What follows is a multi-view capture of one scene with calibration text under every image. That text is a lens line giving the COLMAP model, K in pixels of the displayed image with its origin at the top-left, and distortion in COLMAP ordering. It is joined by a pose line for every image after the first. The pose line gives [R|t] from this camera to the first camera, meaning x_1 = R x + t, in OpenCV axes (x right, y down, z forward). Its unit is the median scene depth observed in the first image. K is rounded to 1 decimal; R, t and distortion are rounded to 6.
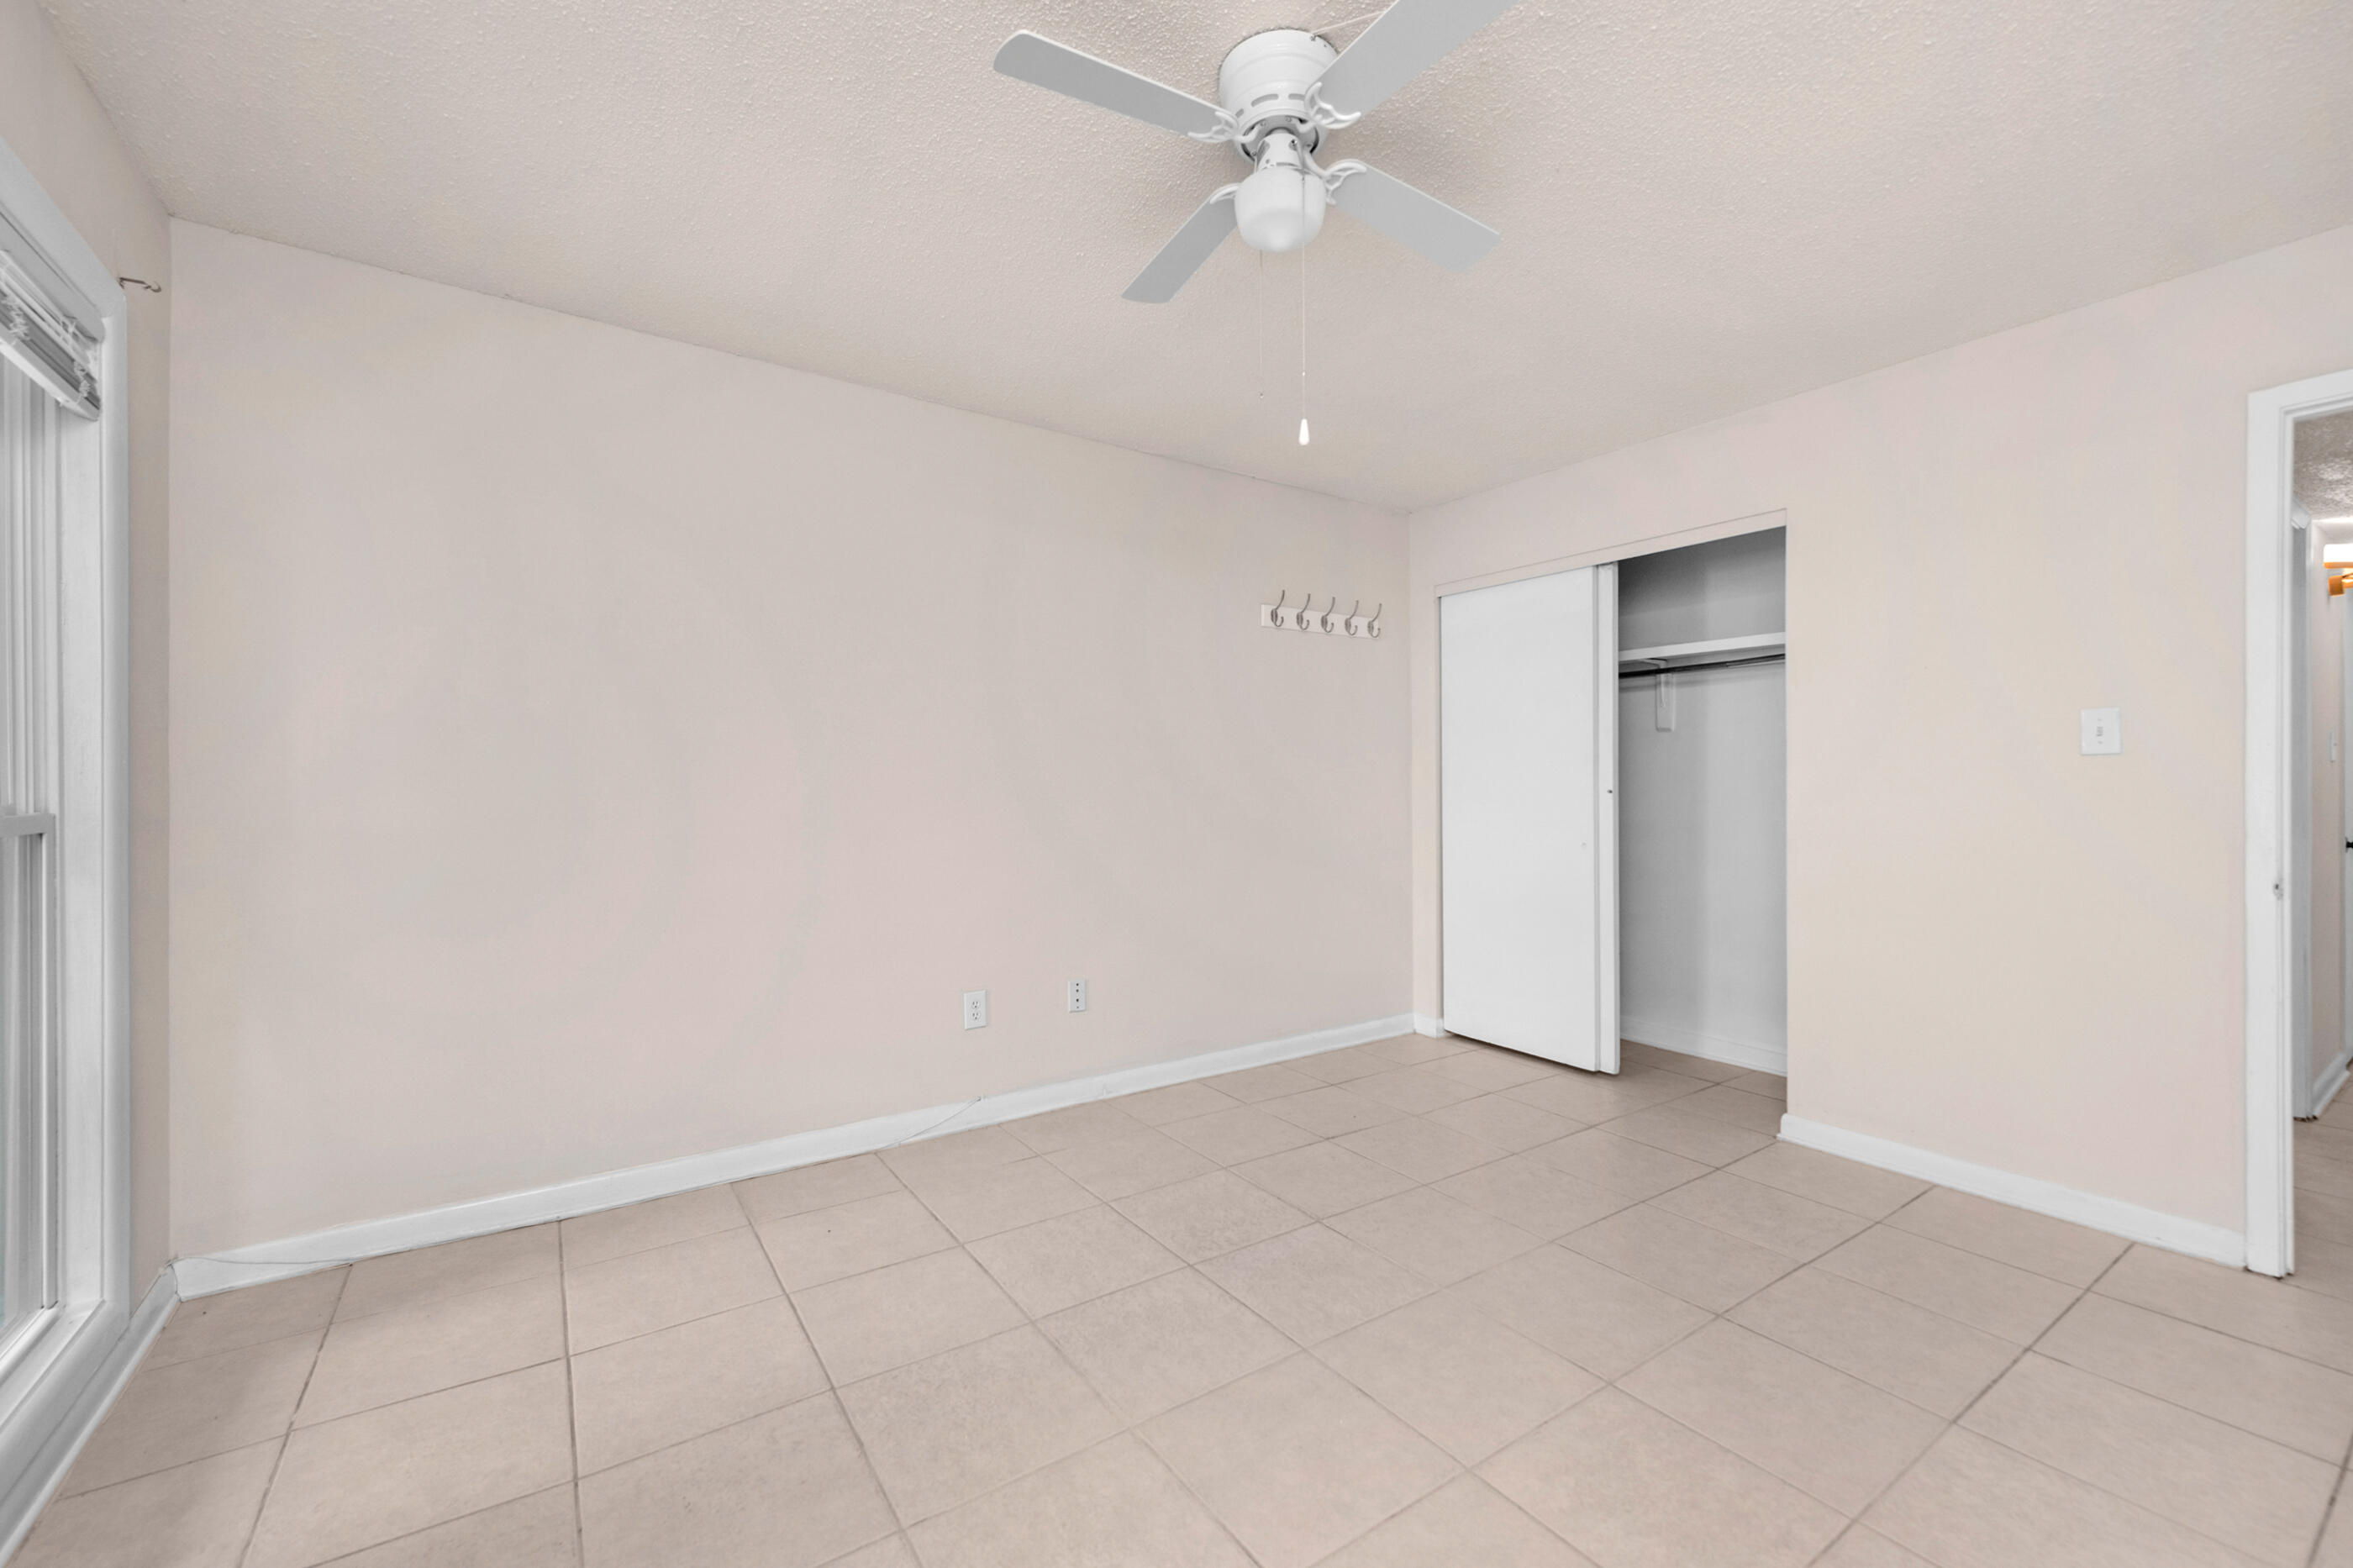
lens RADIAL K [[962.9, 0, 1197.3], [0, 962.9, 781.0], [0, 0, 1]] dist [0.003055, -0.000969]
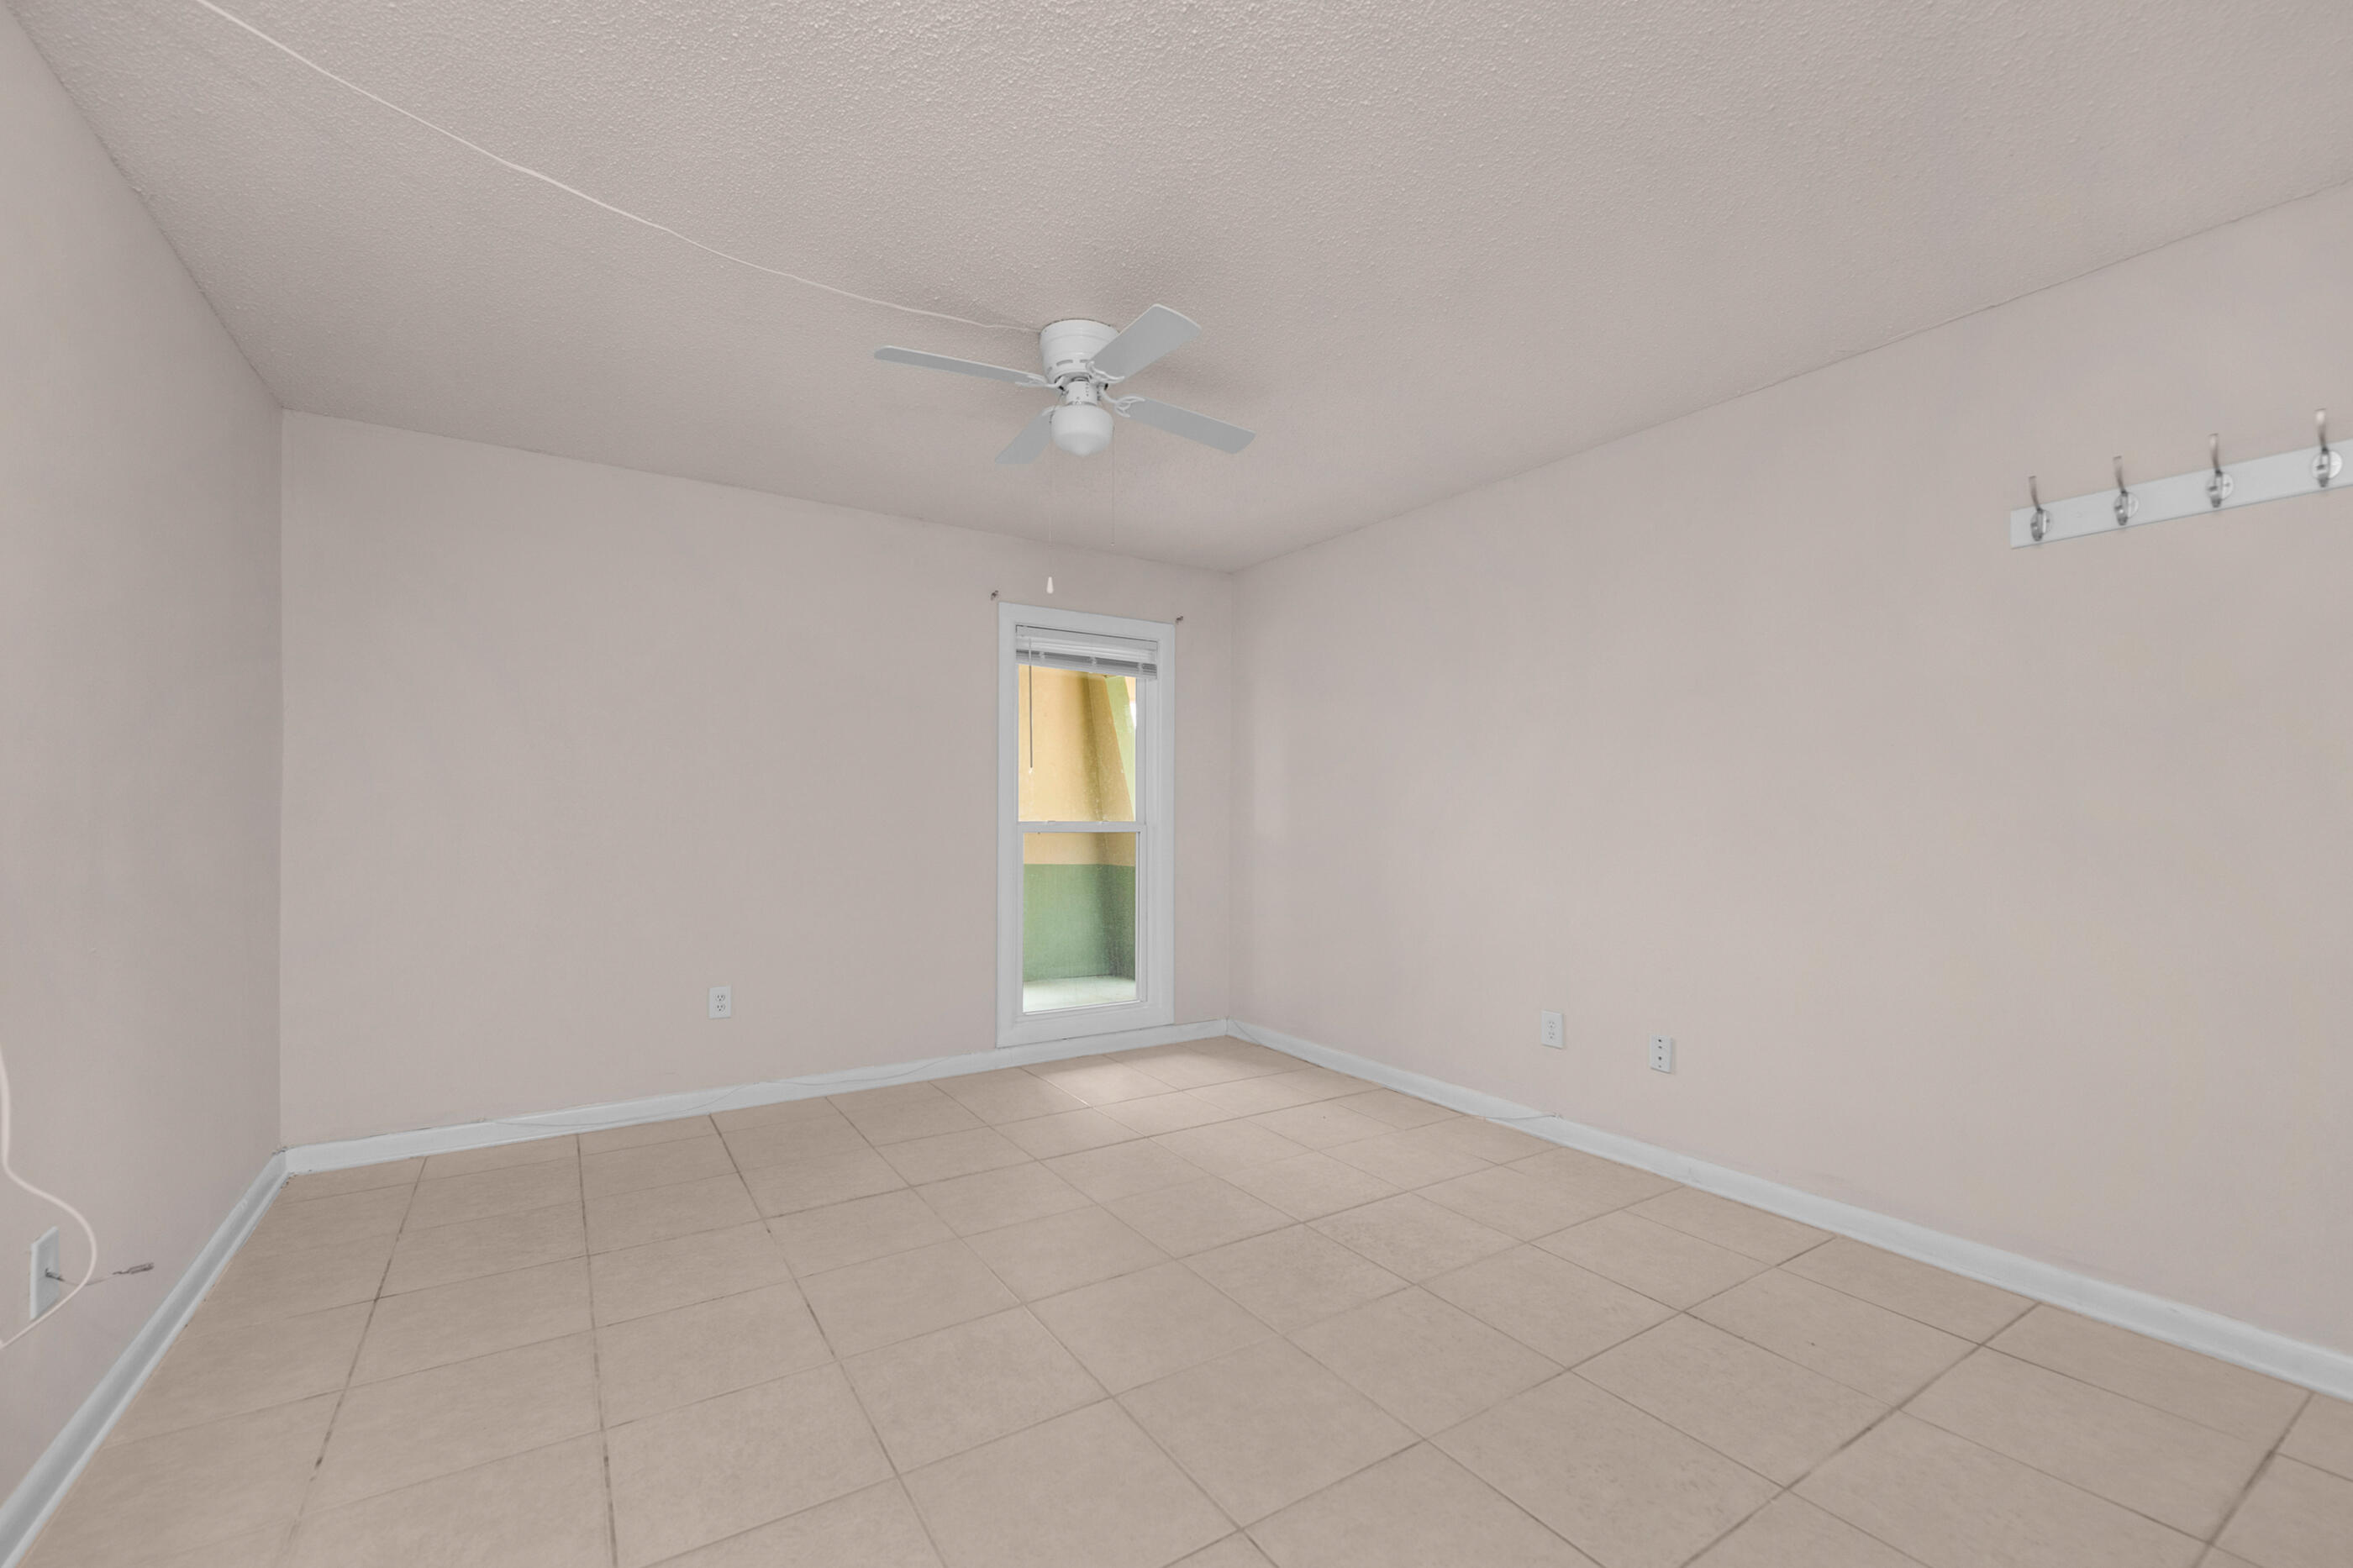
lens RADIAL K [[962.9, 0, 1193.4], [0, 962.9, 802.0], [0, 0, 1]] dist [0.003055, -0.000969]
pose [[-0.019406, -0.010274, -0.999759, 0.819464], [0.001983, 0.999945, -0.010315, -0.000085], [0.999810, -0.002183, -0.019385, 0.620278]]
